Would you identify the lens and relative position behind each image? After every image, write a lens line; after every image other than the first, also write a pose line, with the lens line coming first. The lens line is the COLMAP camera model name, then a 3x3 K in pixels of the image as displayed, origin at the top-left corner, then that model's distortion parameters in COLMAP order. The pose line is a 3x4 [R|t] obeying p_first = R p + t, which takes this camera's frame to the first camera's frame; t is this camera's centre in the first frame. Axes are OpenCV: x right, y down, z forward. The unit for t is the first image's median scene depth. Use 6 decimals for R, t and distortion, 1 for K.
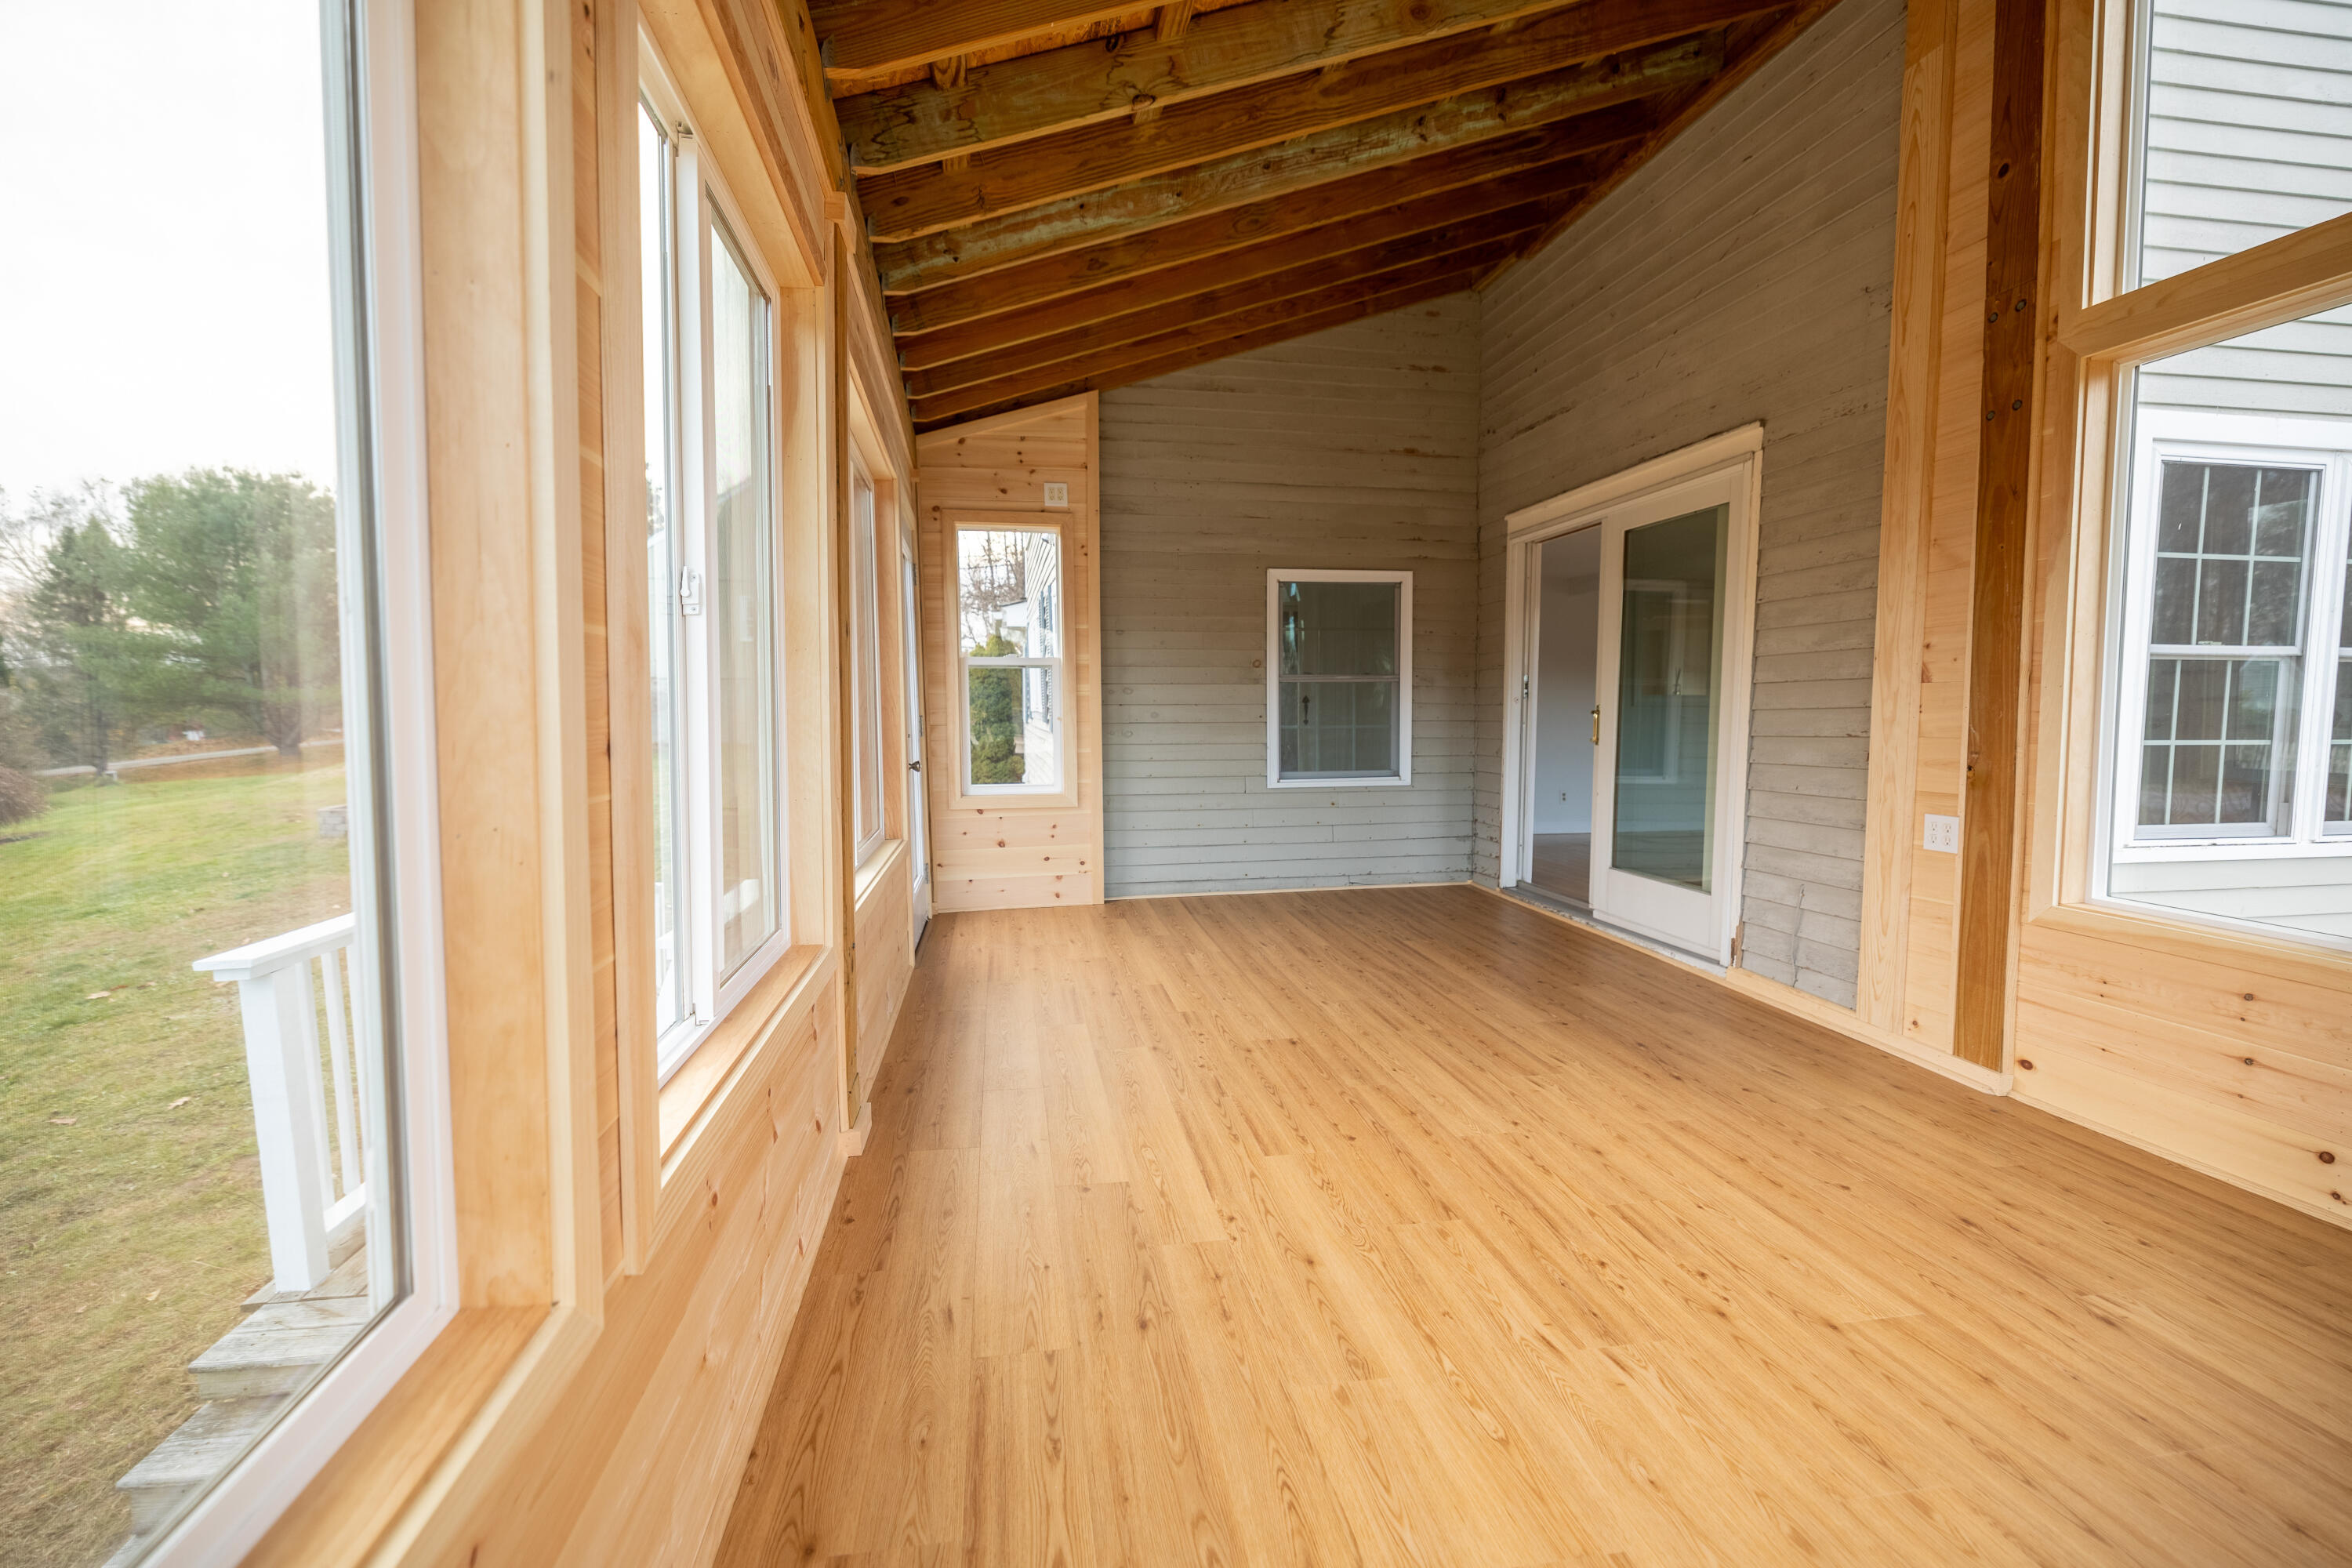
lens RADIAL K [[988.2, 0, 1162.9], [0, 988.2, 778.0], [0, 0, 1]] dist [-0.000199, 0.000008]
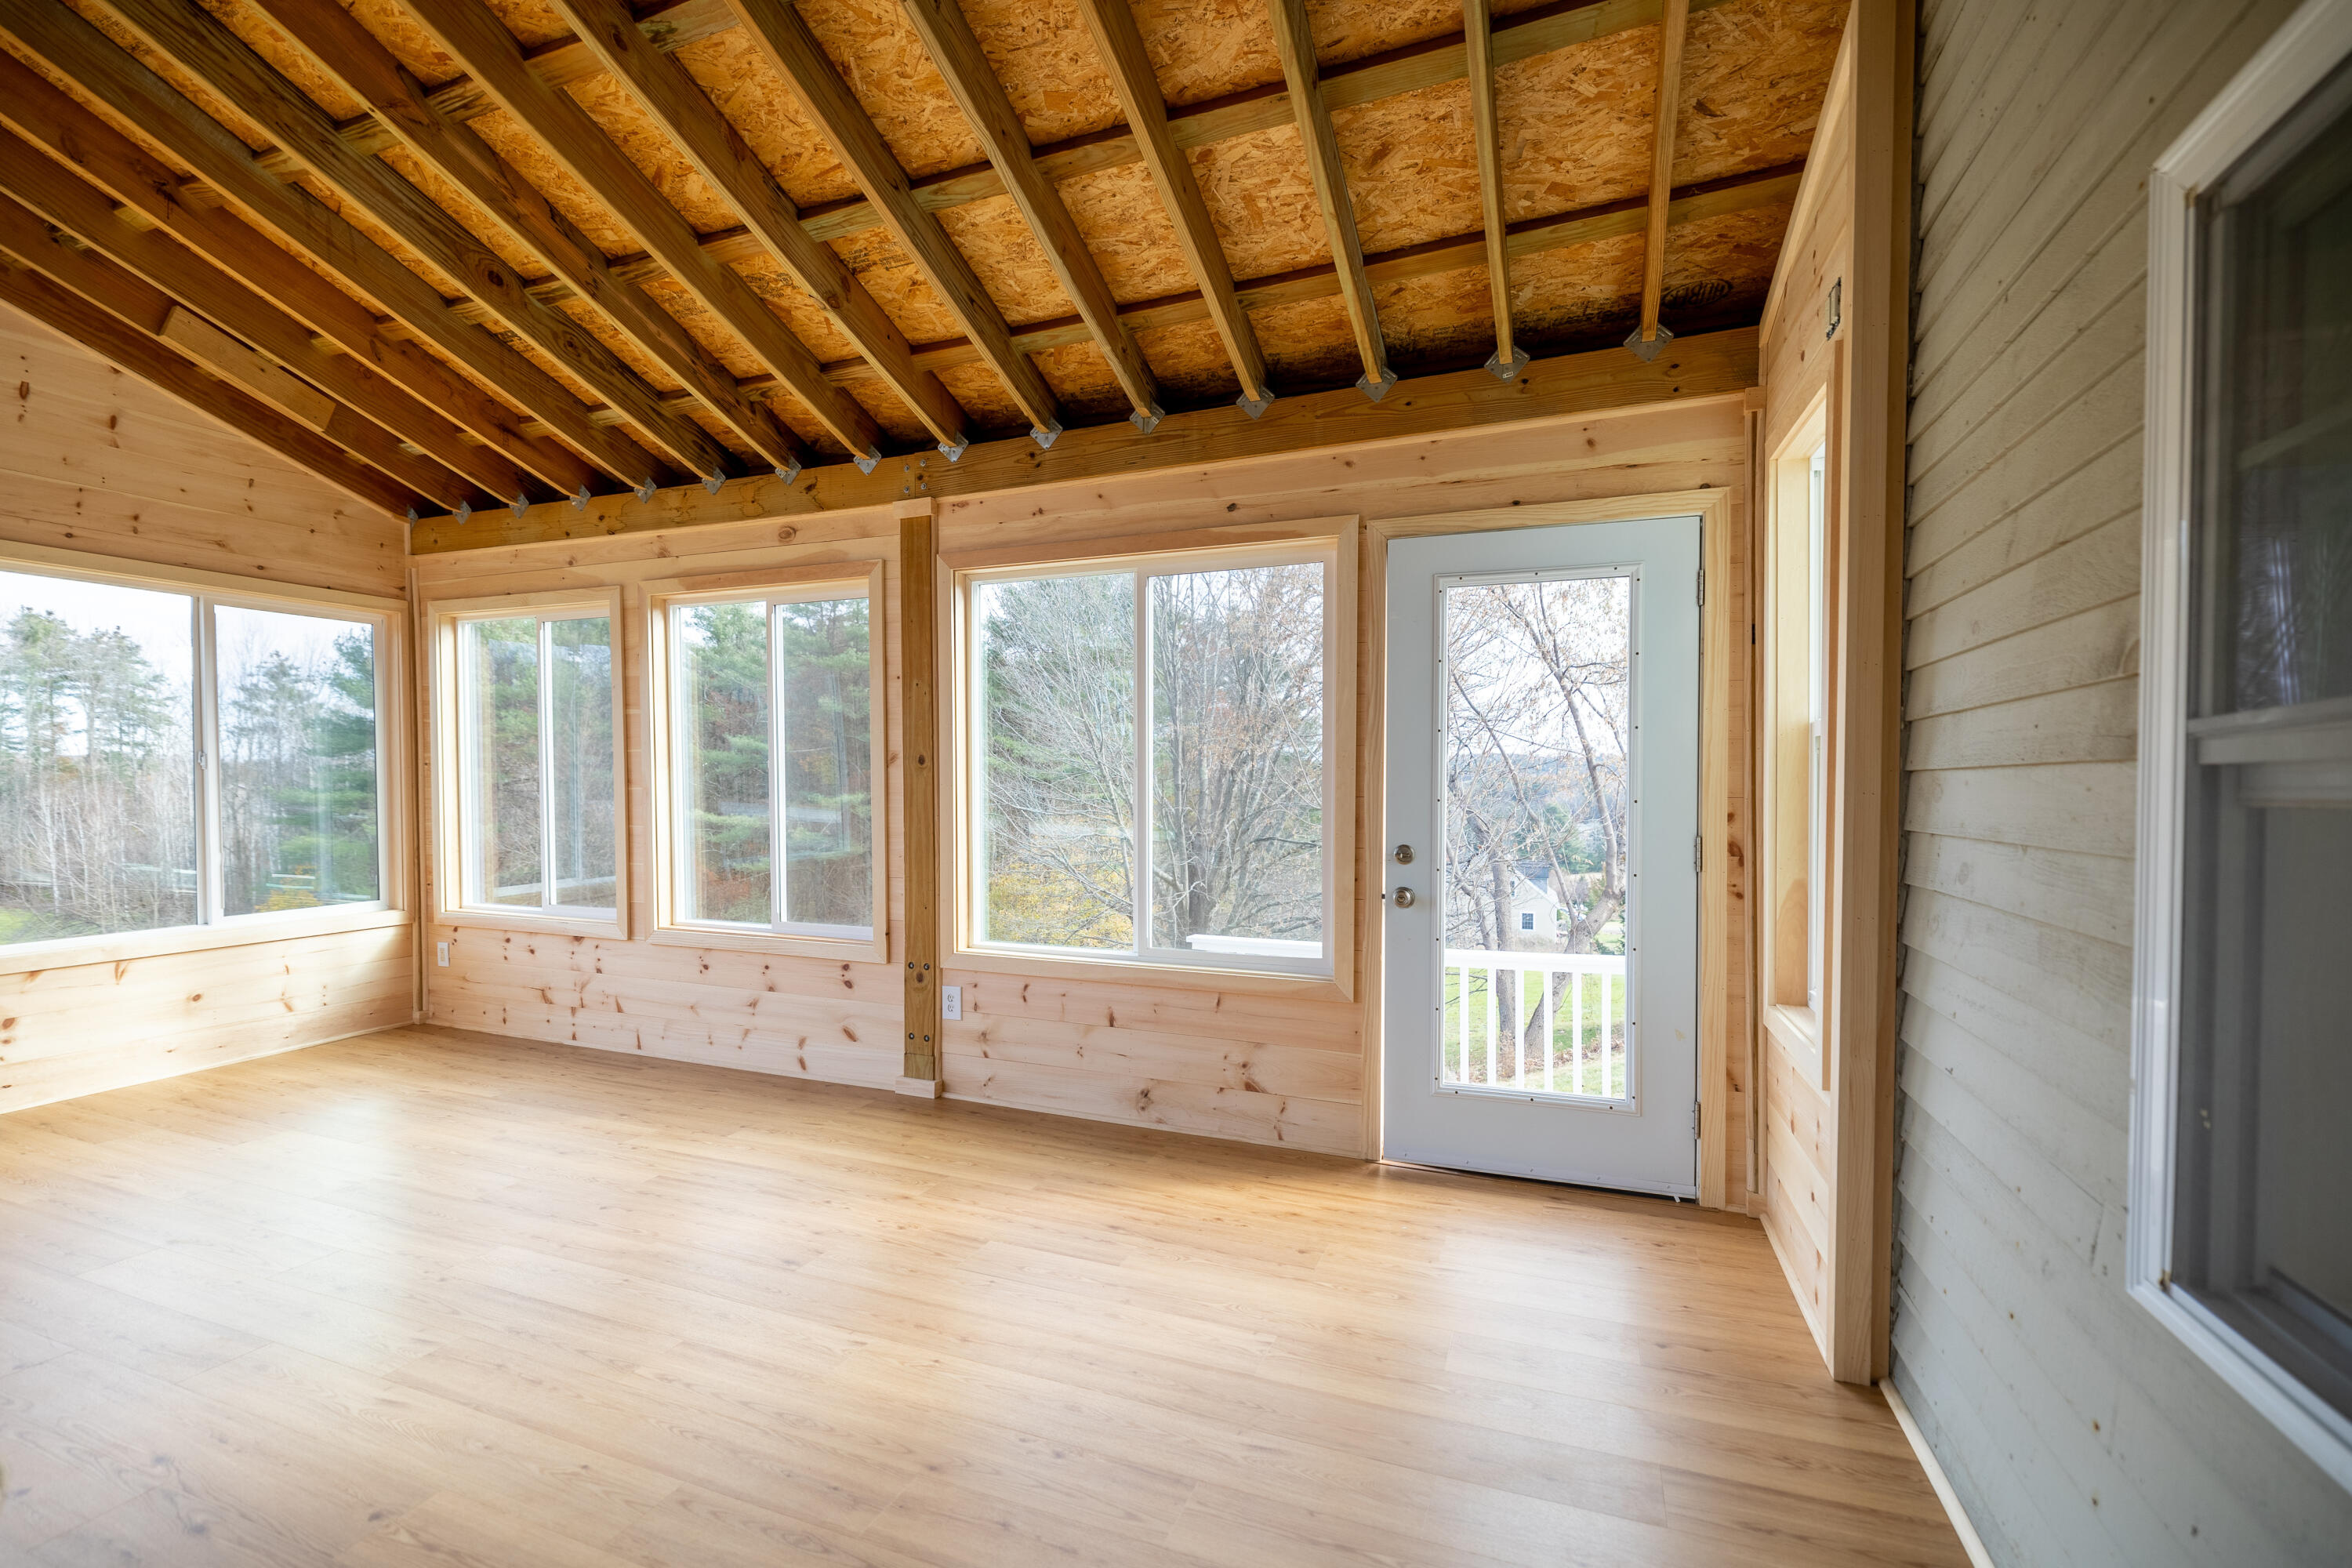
lens RADIAL K [[1044.3, 0, 1142.6], [0, 1044.3, 801.4], [0, 0, 1]] dist [0.004762, 0.000407]
pose [[-0.531607, 0.011498, -0.846913, 0.402256], [-0.063592, 0.996544, 0.053446, -0.088719], [0.844600, 0.082269, -0.529039, 0.982879]]
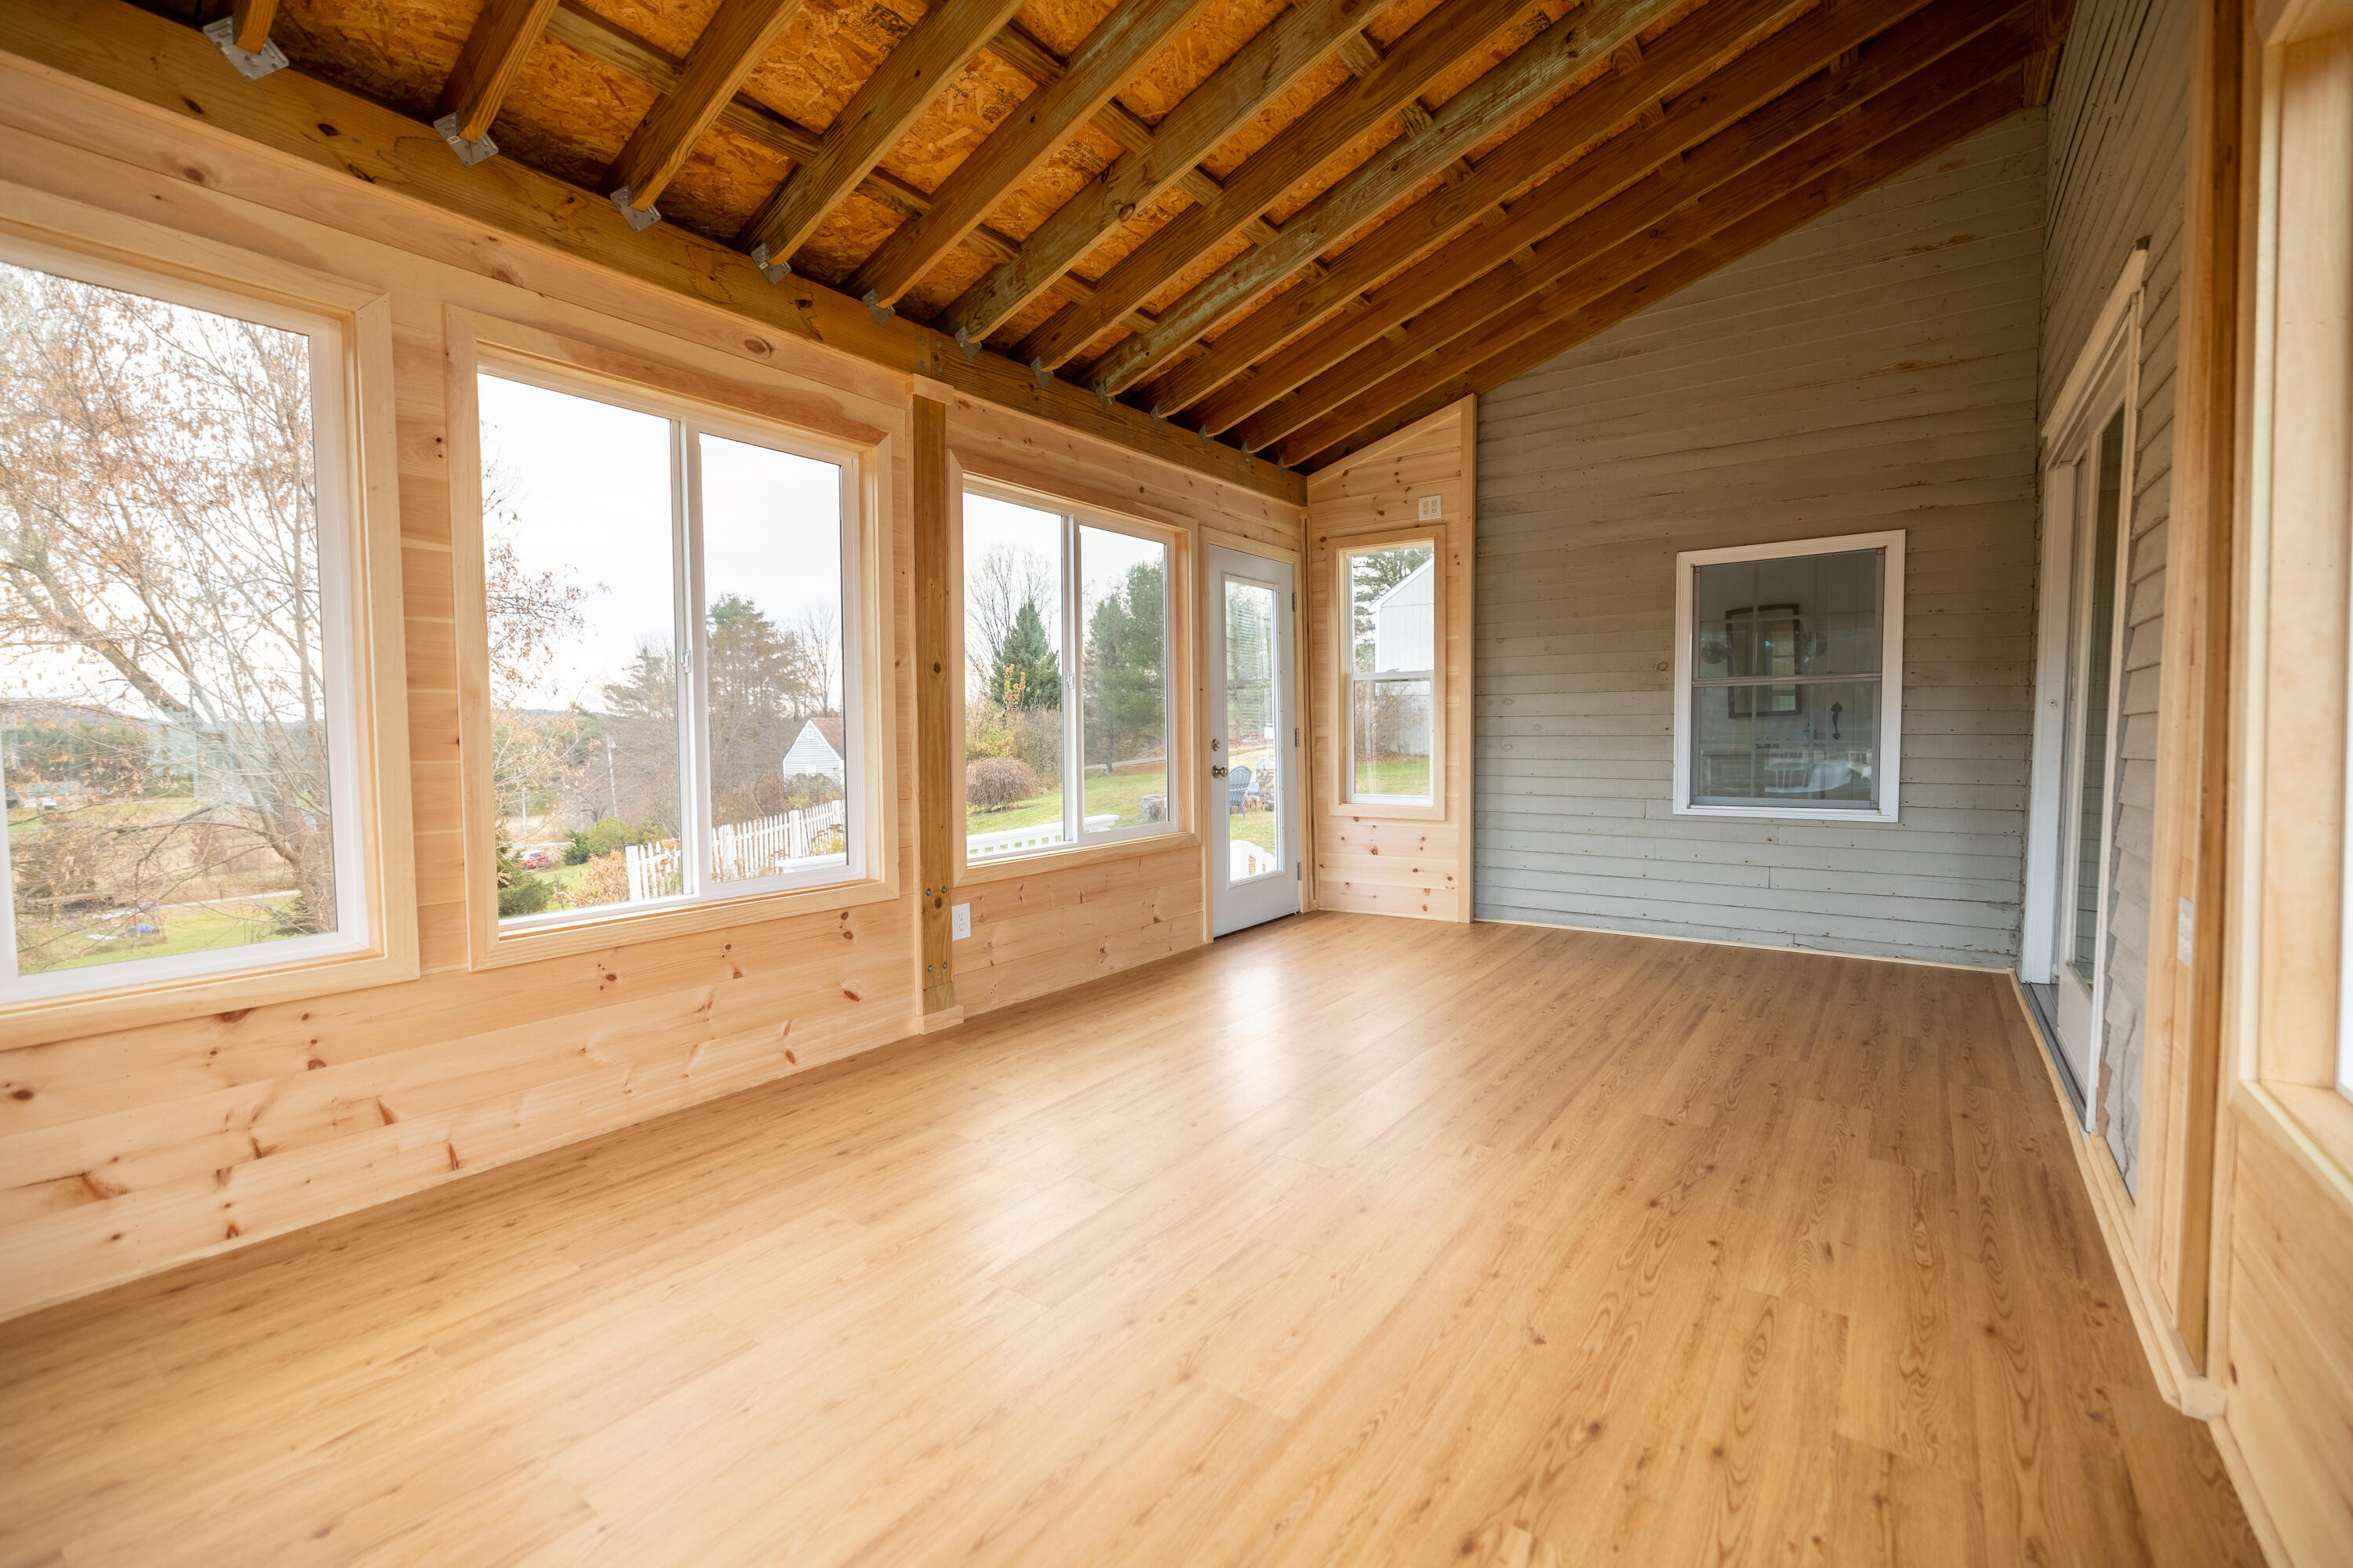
lens RADIAL K [[1008.0, 0, 1164.9], [0, 1008.0, 779.8], [0, 0, 1]] dist [0.003306, -0.000018]
pose [[0.697175, 0.034750, -0.716058, 0.438121], [-0.044043, 0.999014, 0.005600, -0.004923], [0.715546, 0.027633, 0.698019, 0.099014]]
